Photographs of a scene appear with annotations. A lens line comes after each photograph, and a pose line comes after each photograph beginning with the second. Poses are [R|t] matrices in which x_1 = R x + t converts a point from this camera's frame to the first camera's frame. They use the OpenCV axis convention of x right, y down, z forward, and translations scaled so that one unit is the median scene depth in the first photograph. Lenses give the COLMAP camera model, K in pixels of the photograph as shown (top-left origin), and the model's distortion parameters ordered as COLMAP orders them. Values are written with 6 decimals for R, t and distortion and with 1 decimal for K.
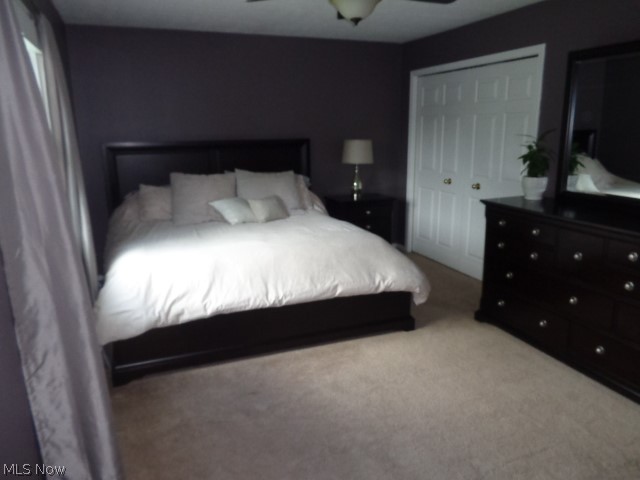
lens RADIAL K [[482.8, 0, 321.6], [0, 482.8, 240.6], [0, 0, 1]] dist [0.003036, 0.001242]
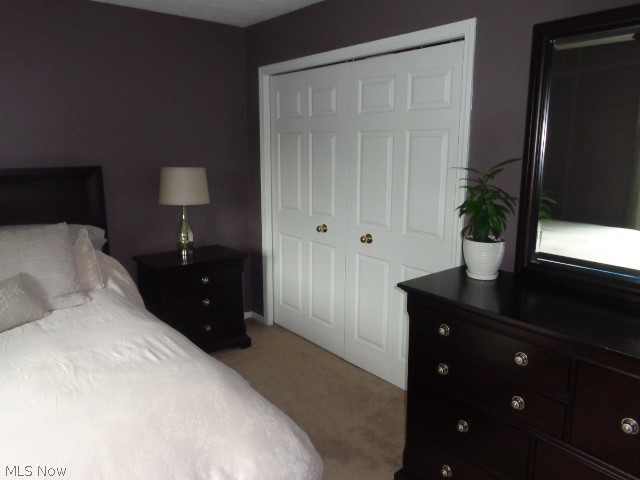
lens RADIAL K [[482.8, 0, 321.6], [0, 482.8, 240.6], [0, 0, 1]] dist [0.003036, 0.001242]
pose [[0.954014, -0.048503, 0.295812, 0.061031], [0.058140, 0.998023, -0.023867, -0.092527], [-0.294070, 0.039968, 0.954948, 0.362544]]
